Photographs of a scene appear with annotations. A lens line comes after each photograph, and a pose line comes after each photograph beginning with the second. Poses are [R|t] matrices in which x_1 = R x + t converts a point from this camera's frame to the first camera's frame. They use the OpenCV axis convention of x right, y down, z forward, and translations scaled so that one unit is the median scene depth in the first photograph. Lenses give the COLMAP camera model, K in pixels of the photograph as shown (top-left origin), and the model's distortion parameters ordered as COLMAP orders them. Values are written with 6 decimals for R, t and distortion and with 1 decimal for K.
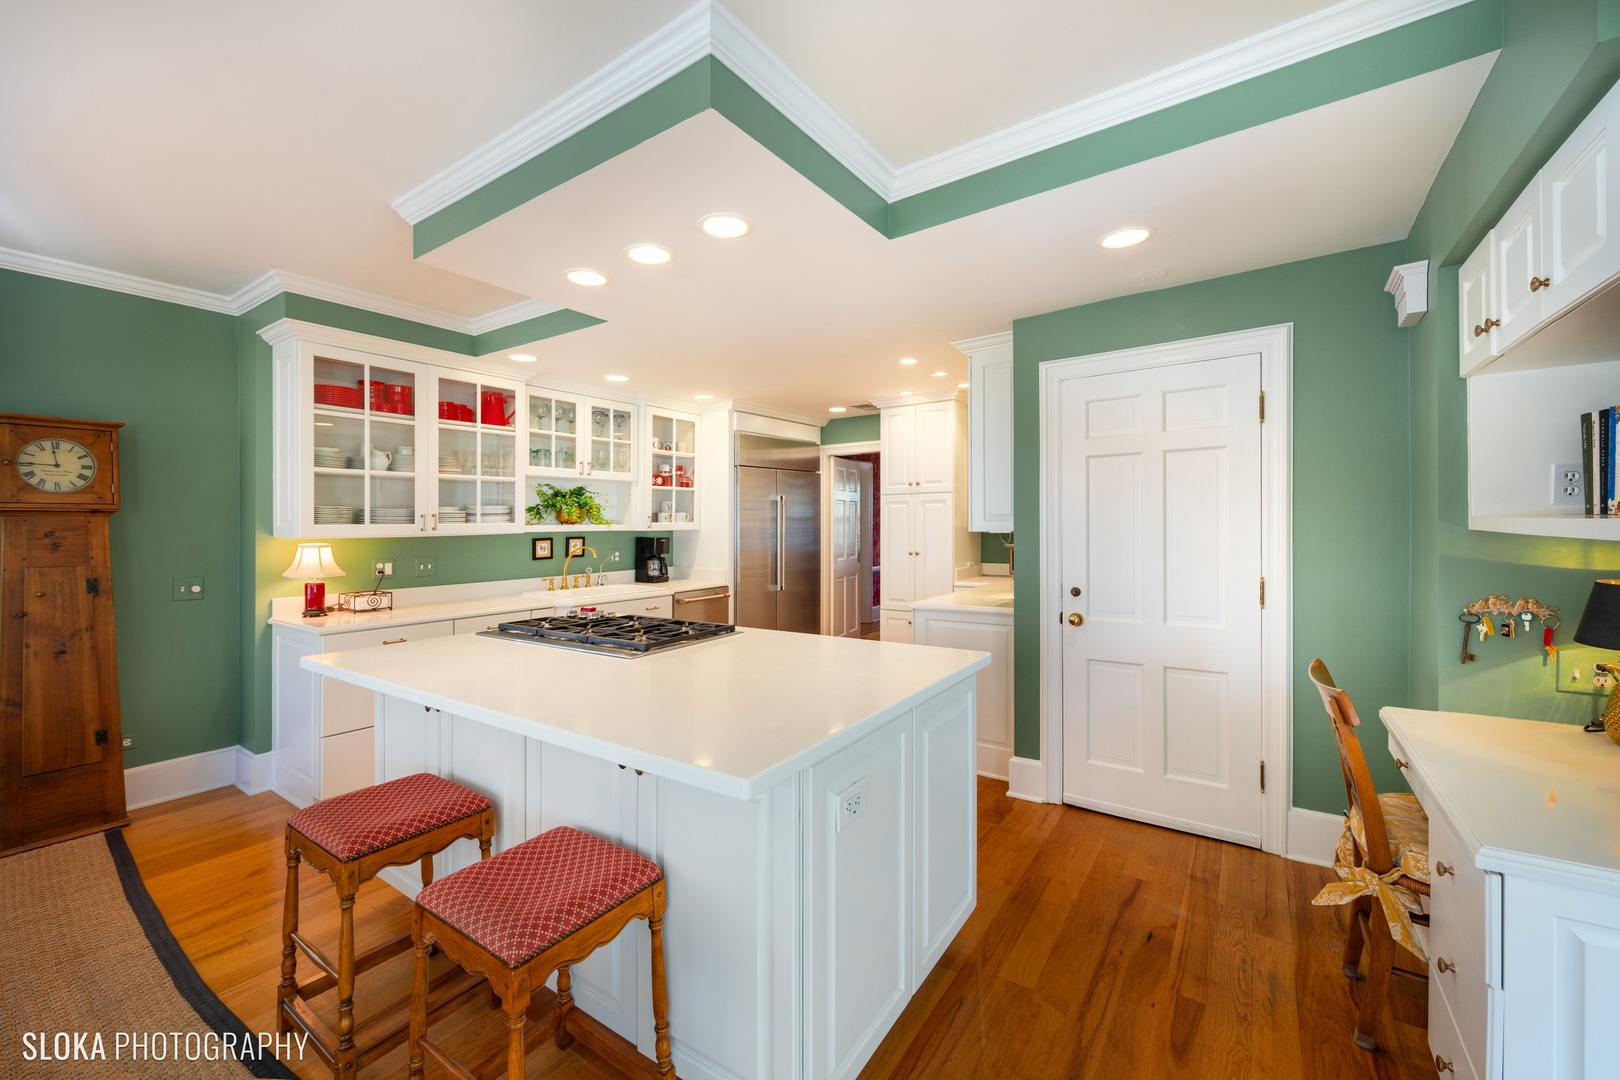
lens RADIAL K [[640.5, 0, 794.5], [0, 640.5, 515.6], [0, 0, 1]] dist [0.002290, -0.000091]
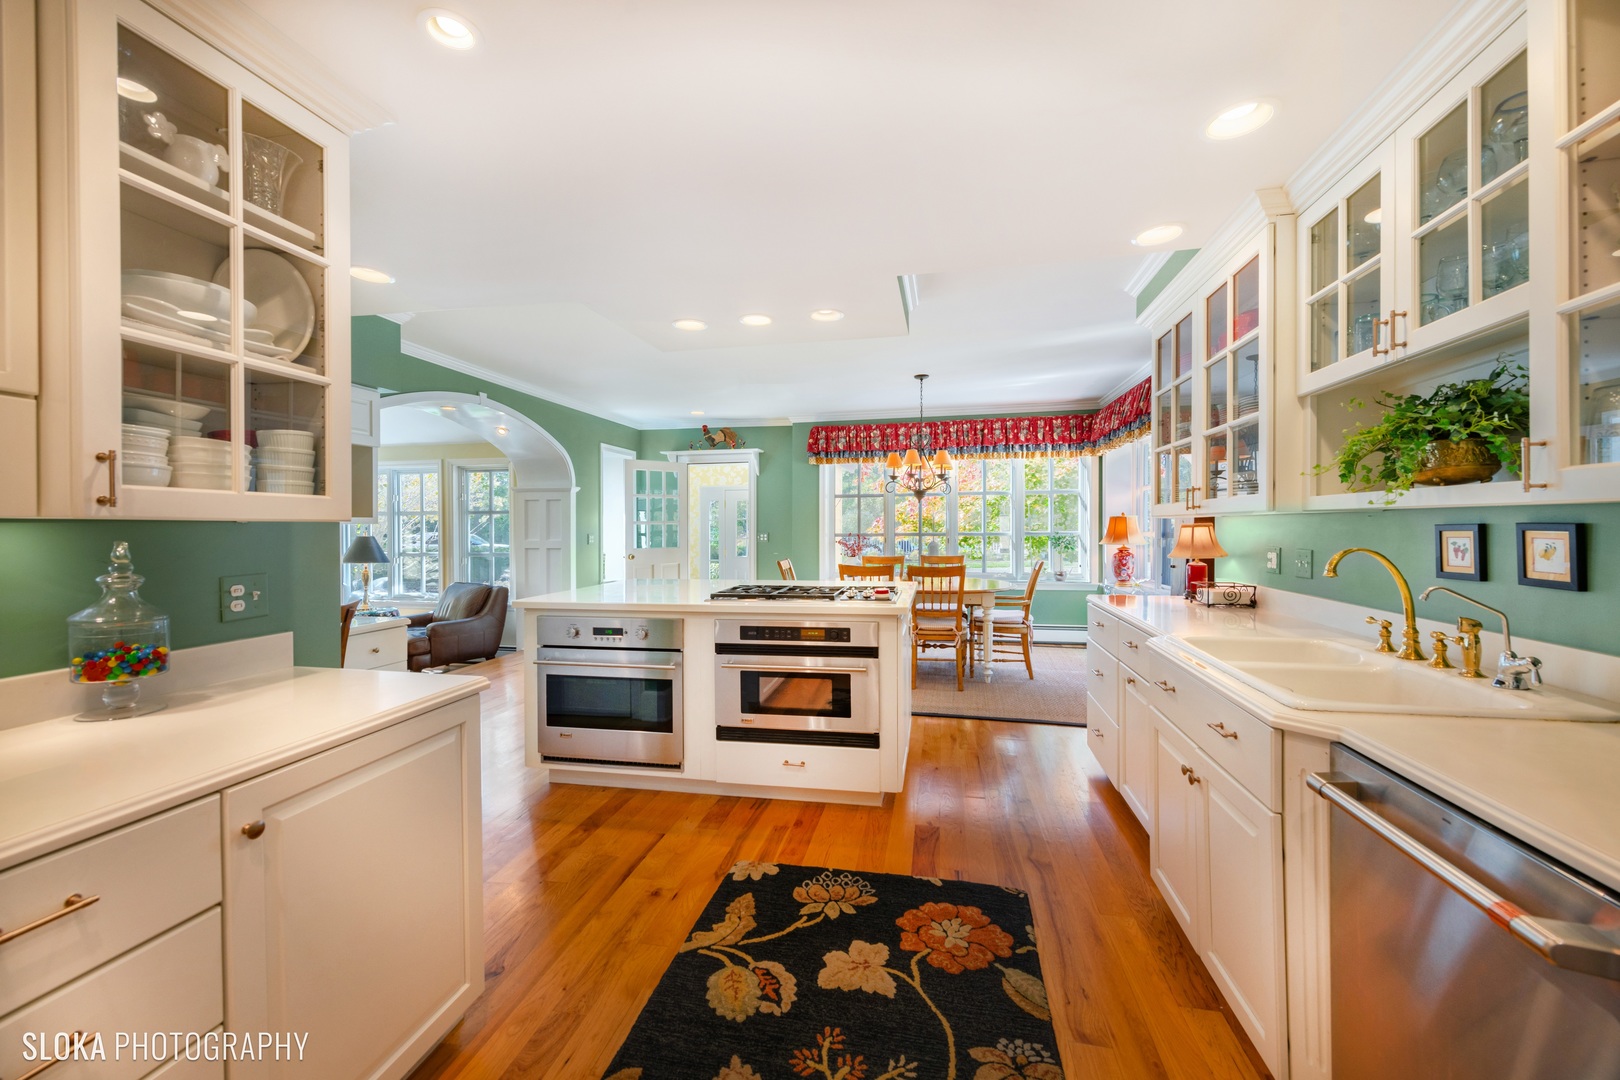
lens RADIAL K [[640.5, 0, 810.7], [0, 640.5, 534.1], [0, 0, 1]] dist [0.002290, -0.000091]
pose [[-0.918999, 0.030606, -0.393069, 0.187917], [0.027501, 0.999530, 0.013531, 0.038759], [0.393298, 0.001625, -0.919409, 1.842118]]
